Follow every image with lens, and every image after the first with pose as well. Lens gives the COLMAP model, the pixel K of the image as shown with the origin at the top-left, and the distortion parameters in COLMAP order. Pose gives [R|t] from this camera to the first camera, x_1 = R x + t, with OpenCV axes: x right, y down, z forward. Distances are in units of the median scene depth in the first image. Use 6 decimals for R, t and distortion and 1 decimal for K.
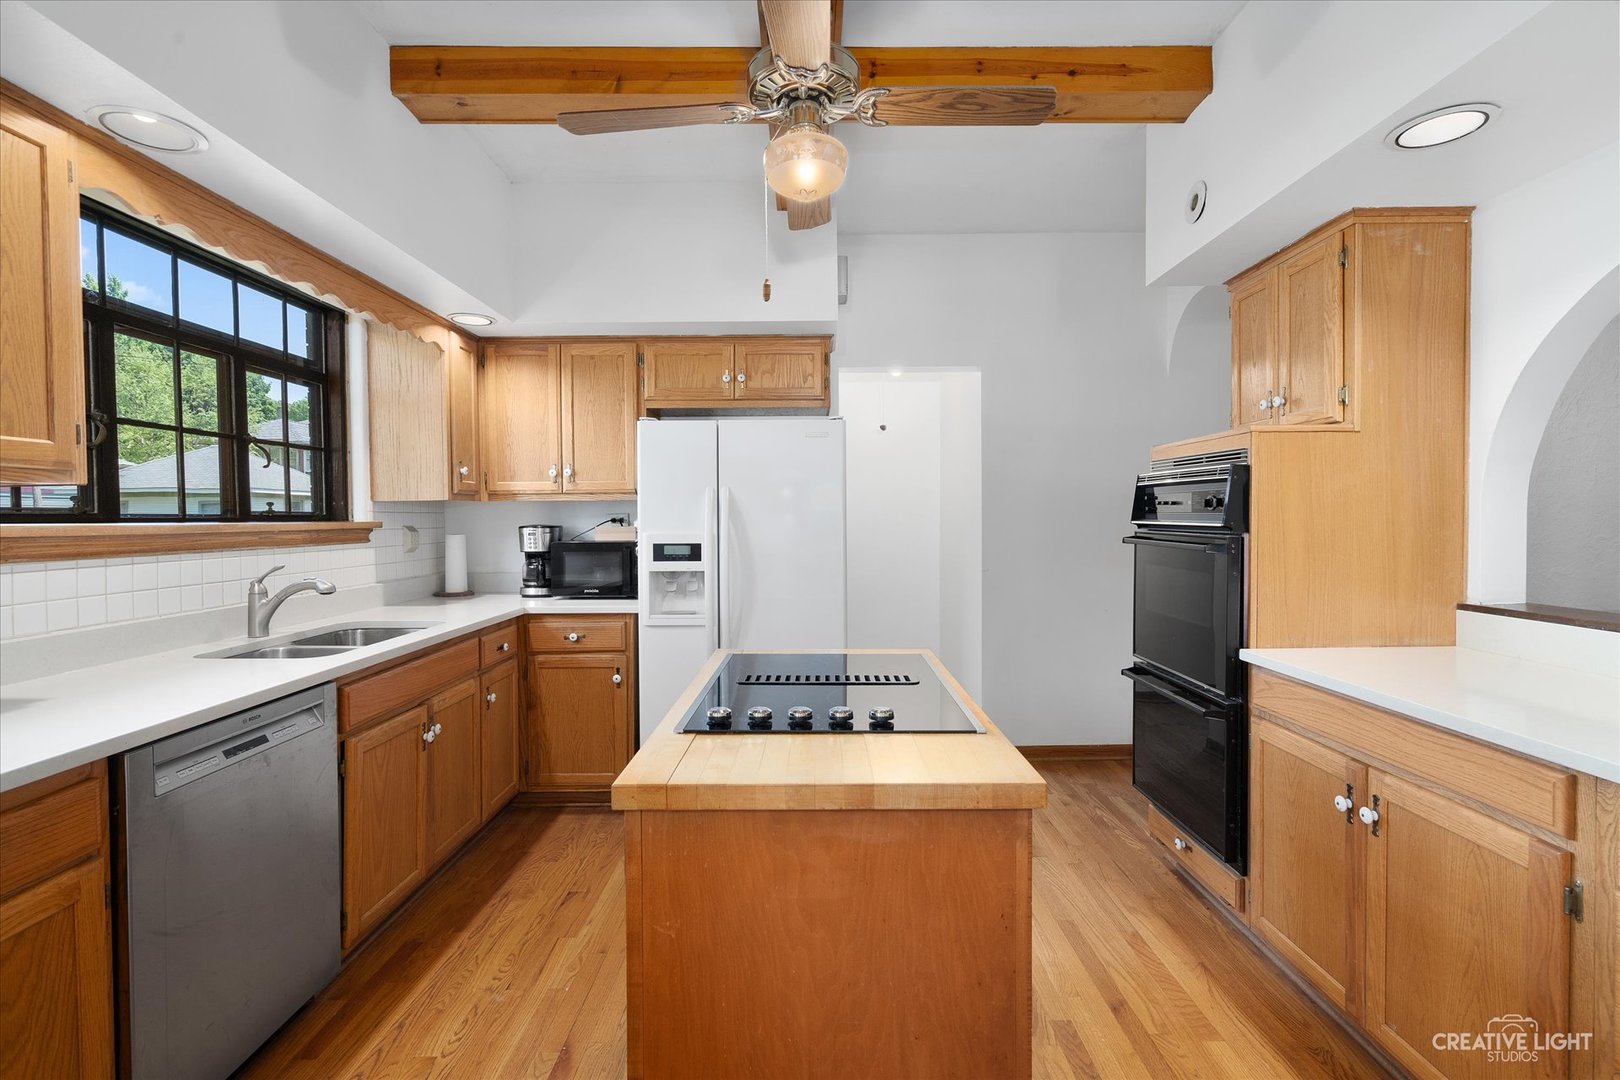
lens RADIAL K [[743.7, 0, 812.3], [0, 743.7, 531.3], [0, 0, 1]] dist [0.001898, 0.000236]
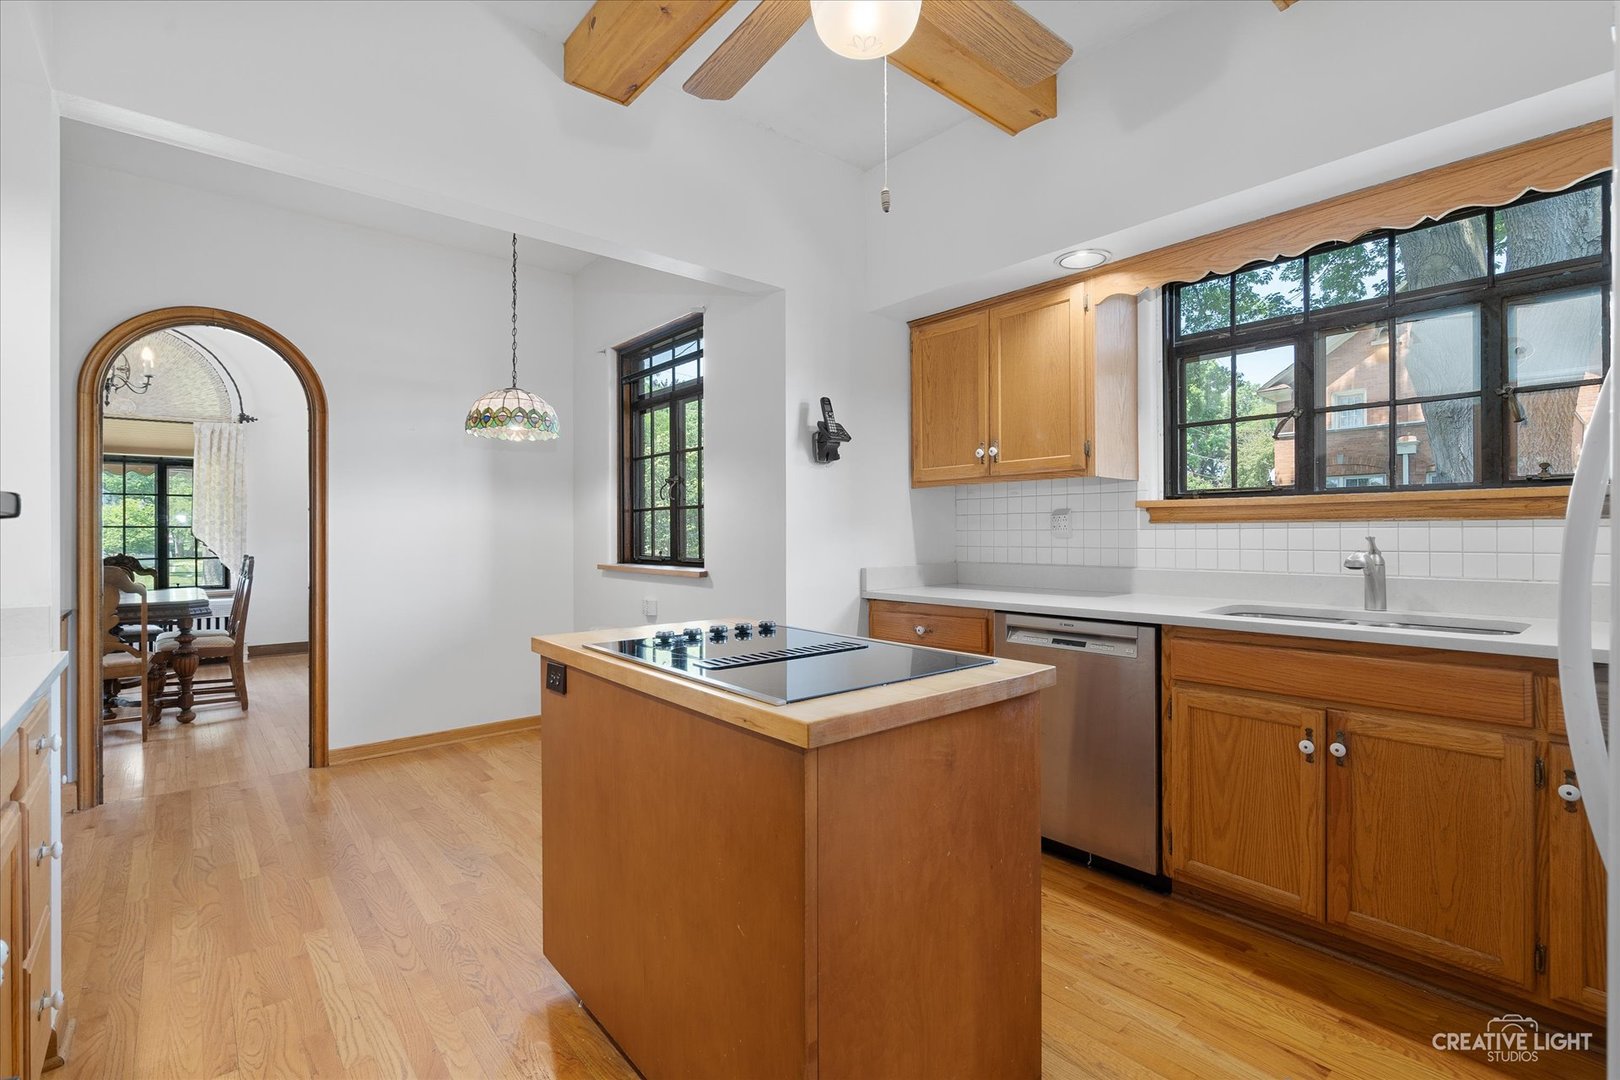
lens RADIAL K [[743.7, 0, 819.6], [0, 743.7, 531.1], [0, 0, 1]] dist [0.001898, 0.000236]
pose [[-0.757347, 0.009987, -0.652936, 0.507005], [-0.003421, 0.999809, 0.019260, 0.027508], [0.653003, 0.016820, -0.757168, 1.495878]]
